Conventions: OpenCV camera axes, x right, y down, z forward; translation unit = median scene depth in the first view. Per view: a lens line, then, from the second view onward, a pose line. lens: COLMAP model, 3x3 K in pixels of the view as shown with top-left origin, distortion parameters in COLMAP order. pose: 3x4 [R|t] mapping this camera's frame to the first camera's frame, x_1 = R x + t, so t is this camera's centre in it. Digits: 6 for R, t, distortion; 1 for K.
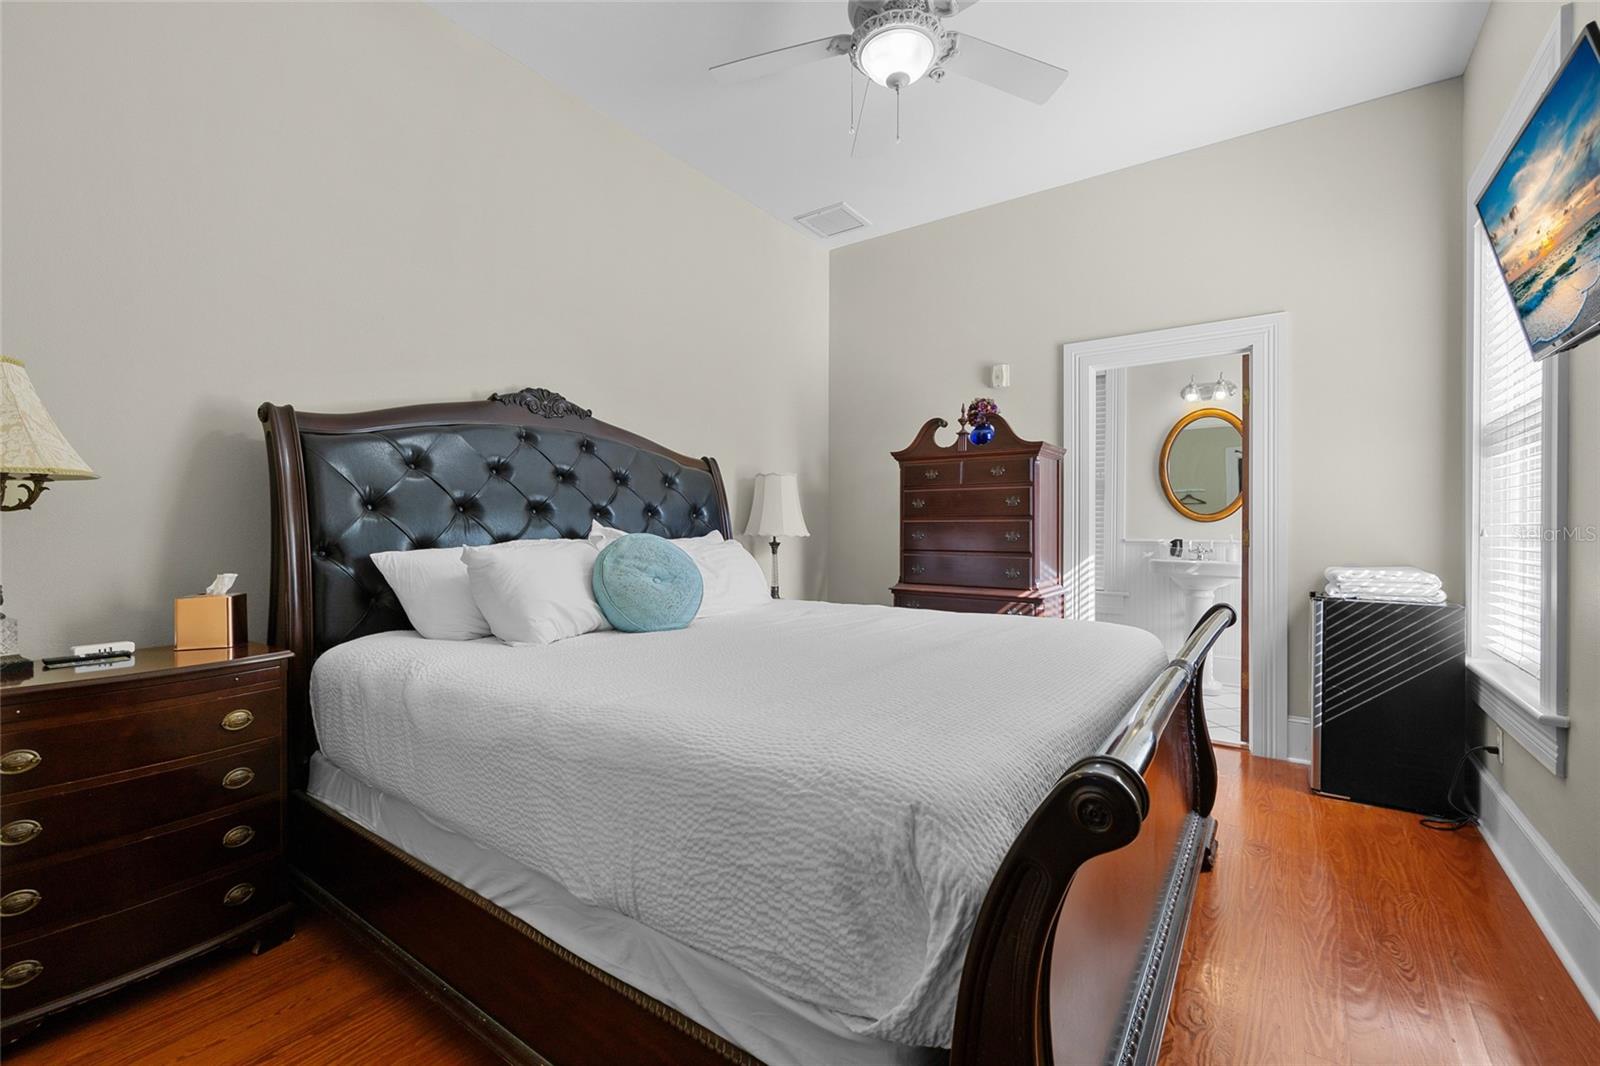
lens RADIAL K [[670.4, 0, 800.0], [0, 670.4, 533.0], [0, 0, 1]] dist [-0.000553, 0.000104]
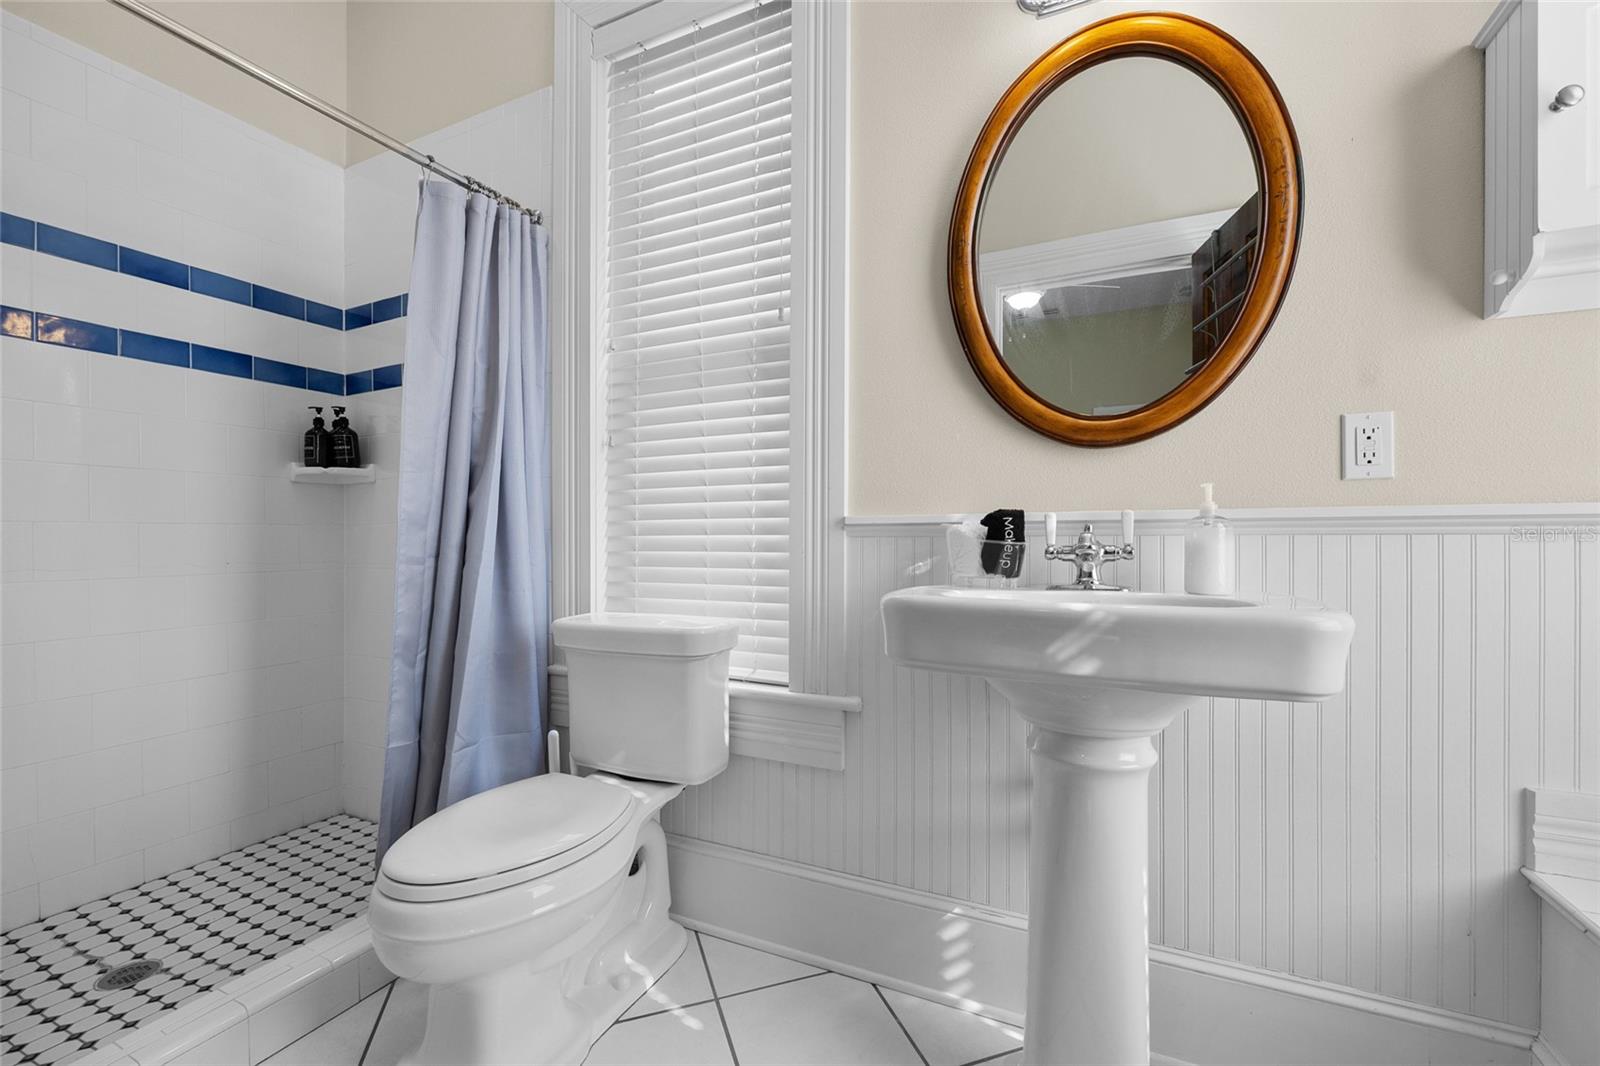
lens RADIAL K [[670.4, 0, 800.0], [0, 670.4, 533.0], [0, 0, 1]] dist [-0.000553, 0.000104]
pose [[0.982019, -0.000084, 0.188782, 0.436516], [0.001645, 0.999966, -0.008112, 0.020493], [-0.188775, 0.008277, 0.981986, 0.761699]]
